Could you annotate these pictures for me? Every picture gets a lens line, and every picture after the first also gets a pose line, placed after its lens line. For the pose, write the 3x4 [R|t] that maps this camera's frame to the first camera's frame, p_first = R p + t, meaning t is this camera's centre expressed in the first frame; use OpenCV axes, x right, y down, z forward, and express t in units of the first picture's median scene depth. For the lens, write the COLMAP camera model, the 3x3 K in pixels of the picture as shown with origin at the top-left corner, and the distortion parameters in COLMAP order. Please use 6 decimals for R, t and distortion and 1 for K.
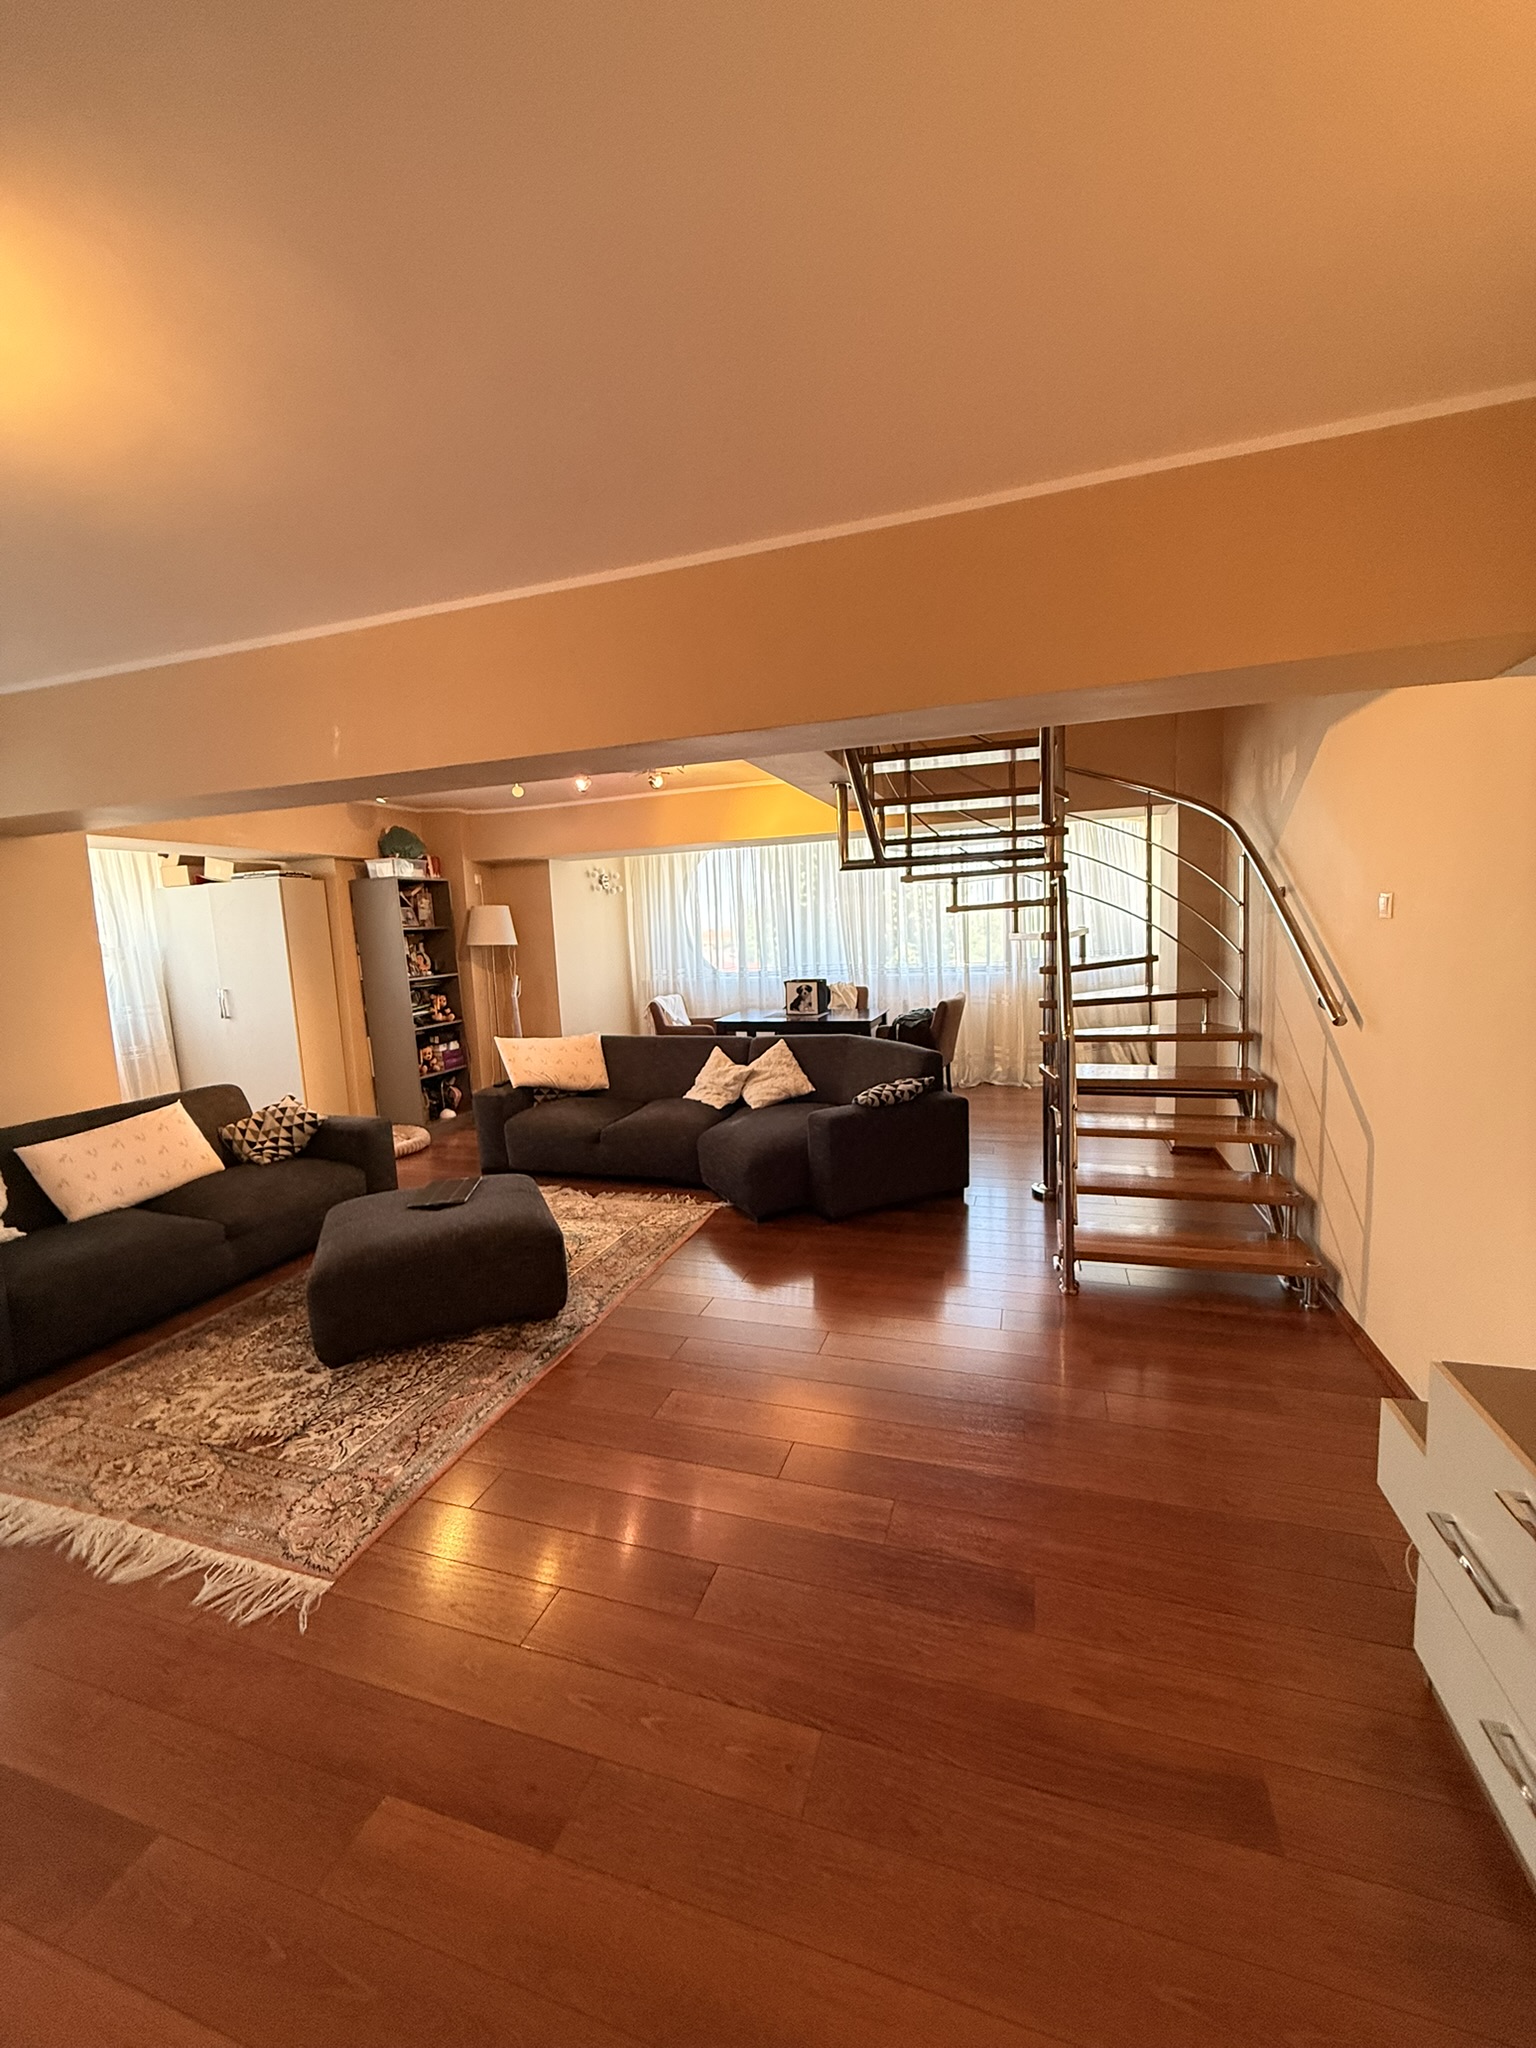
lens RADIAL K [[813.1, 0, 769.4], [0, 813.1, 1018.5], [0, 0, 1]] dist [-0.004170, 0.000548]
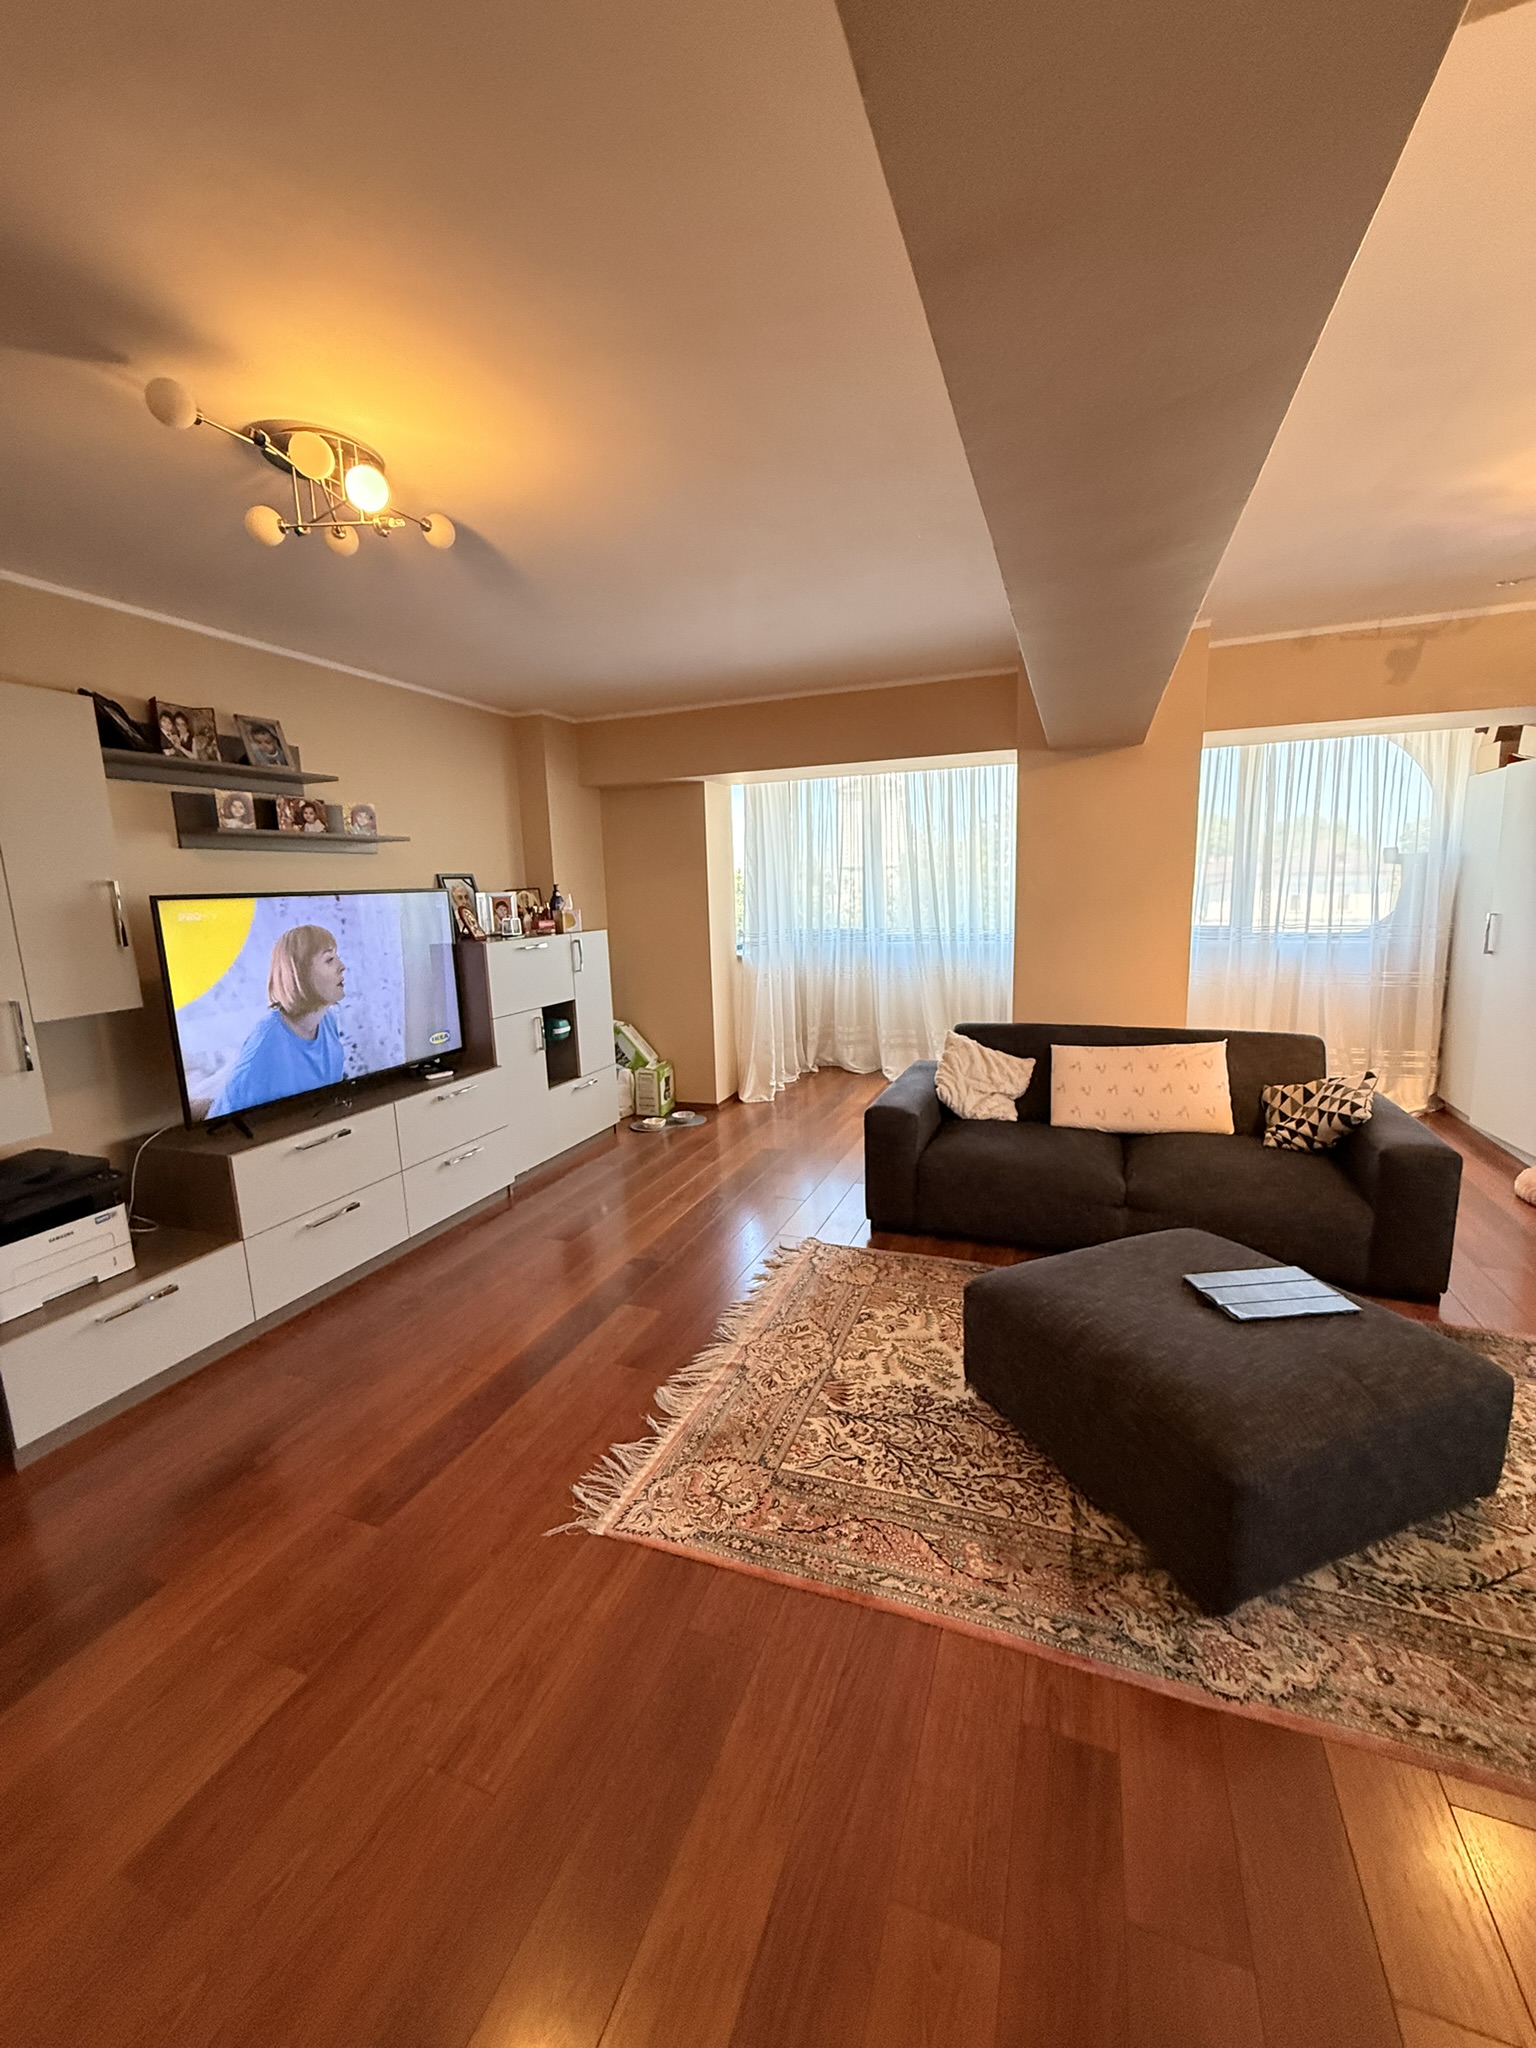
lens RADIAL K [[813.1, 0, 774.6], [0, 813.1, 1024.0], [0, 0, 1]] dist [-0.004170, 0.000548]
pose [[-0.051826, 0.213875, -0.975485, 0.128831], [-0.082140, 0.972575, 0.217601, -0.062723], [0.995272, 0.091404, -0.032837, 0.552380]]
